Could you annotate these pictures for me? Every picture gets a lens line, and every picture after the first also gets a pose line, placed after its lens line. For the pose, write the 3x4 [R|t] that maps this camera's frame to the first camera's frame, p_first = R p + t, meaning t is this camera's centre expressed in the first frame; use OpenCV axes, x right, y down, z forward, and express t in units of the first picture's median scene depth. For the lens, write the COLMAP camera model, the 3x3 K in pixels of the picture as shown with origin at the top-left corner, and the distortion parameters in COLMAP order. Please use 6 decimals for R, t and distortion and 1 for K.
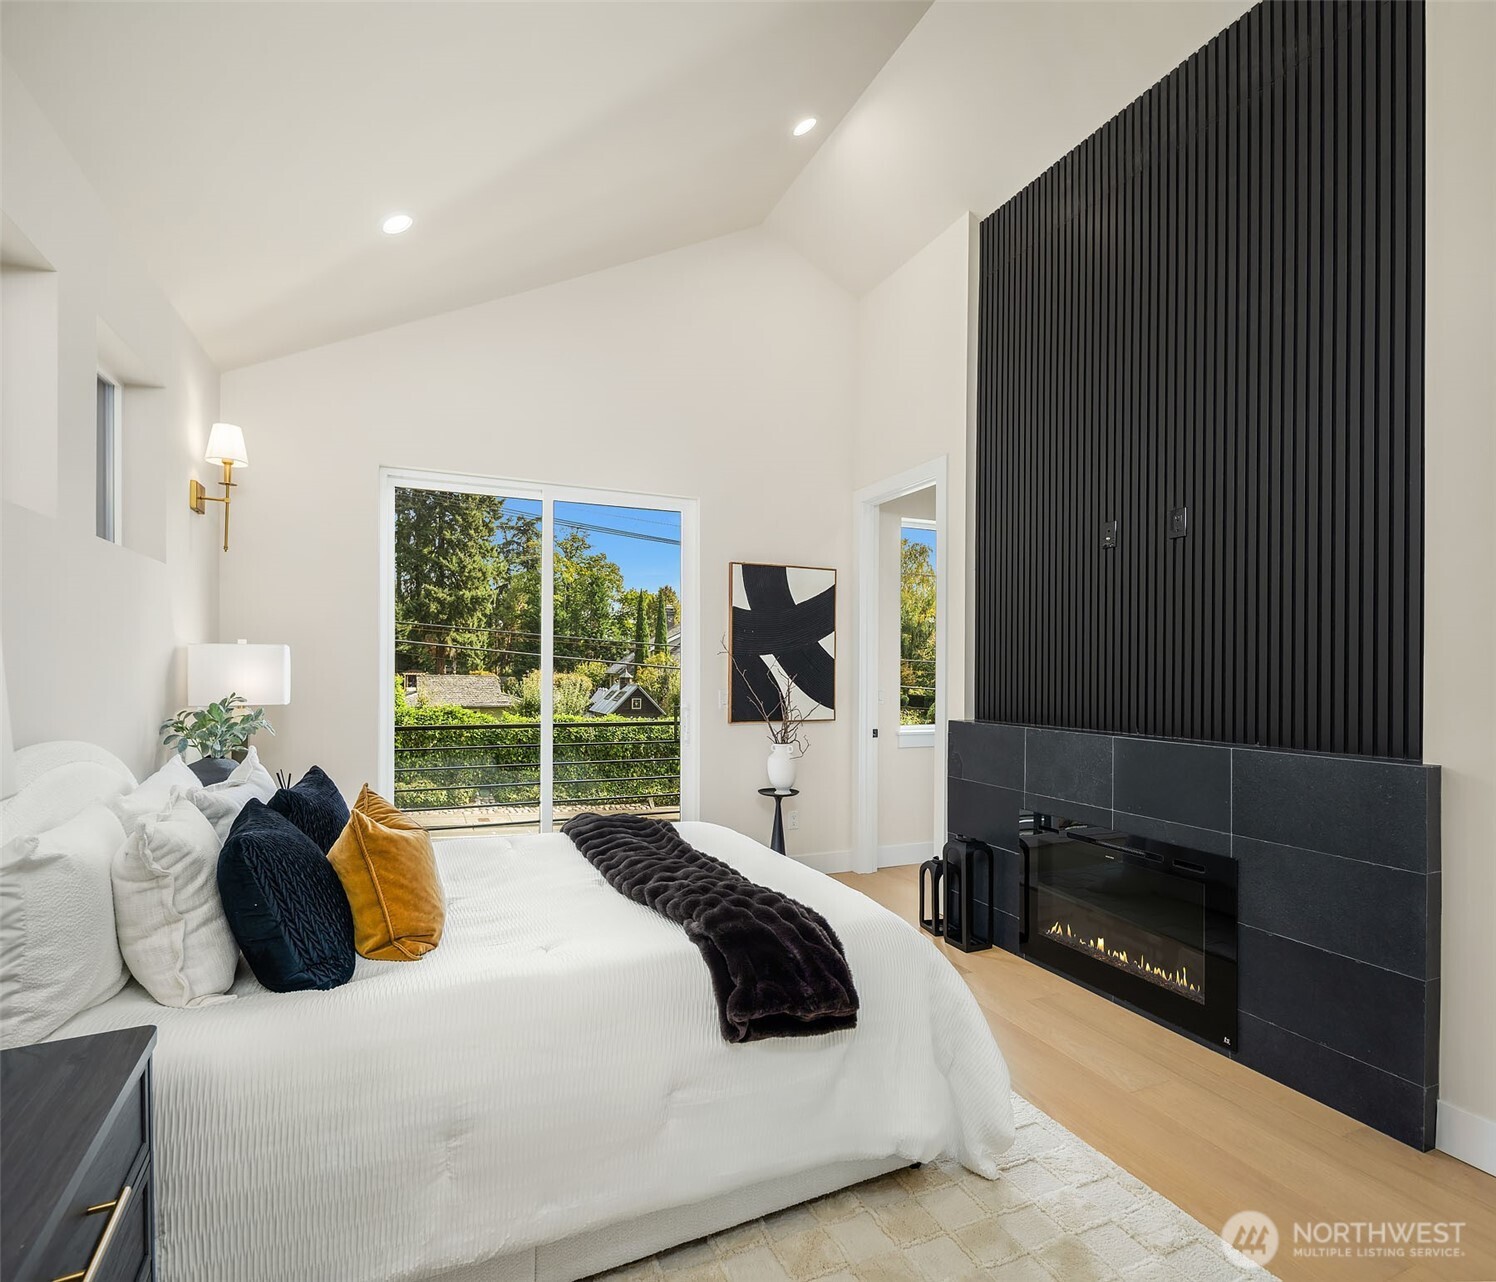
lens RADIAL K [[732.2, 0, 749.7], [0, 732.2, 665.6], [0, 0, 1]] dist [0.001075, -0.000025]
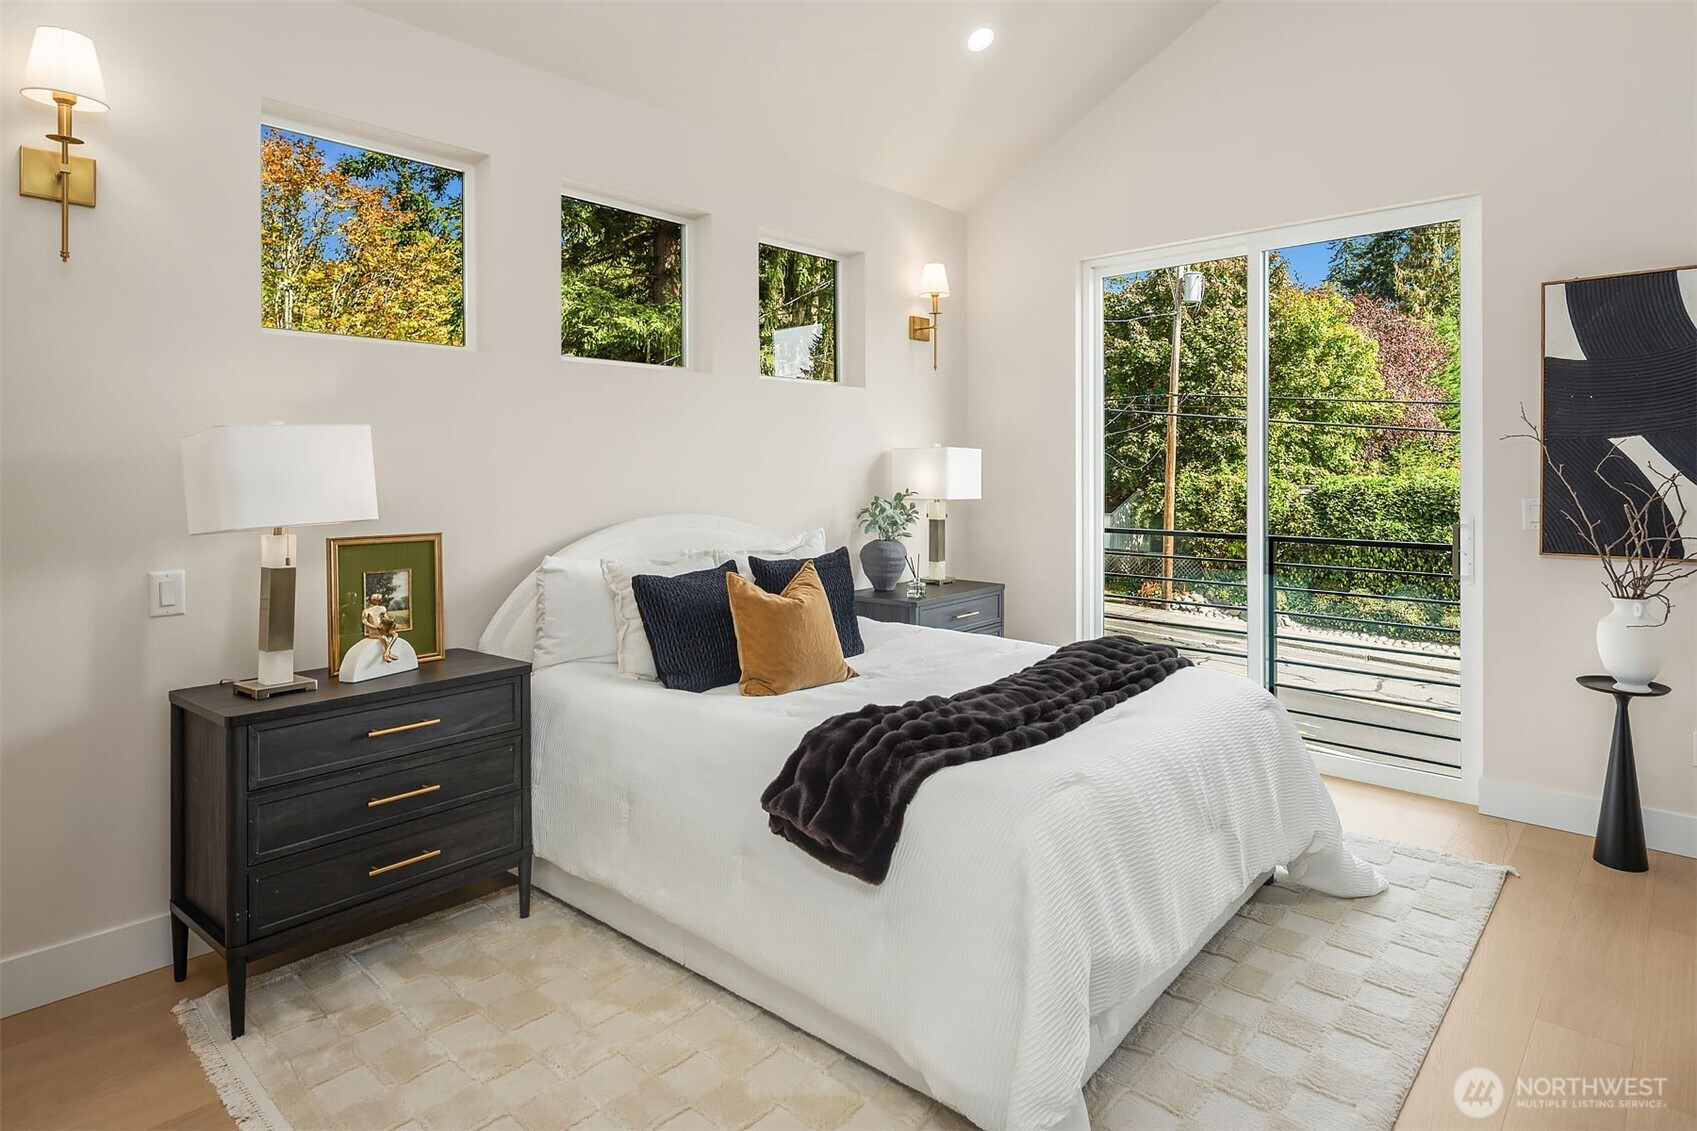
lens RADIAL K [[926.8, 0, 915.2], [0, 926.8, 471.2], [0, 0, 1]] dist [-0.000238, -0.000524]
pose [[0.440936, -0.006188, -0.897517, 0.430253], [0.009863, 0.999949, -0.002048, 0.007700], [0.897484, -0.007949, 0.440975, 0.218095]]
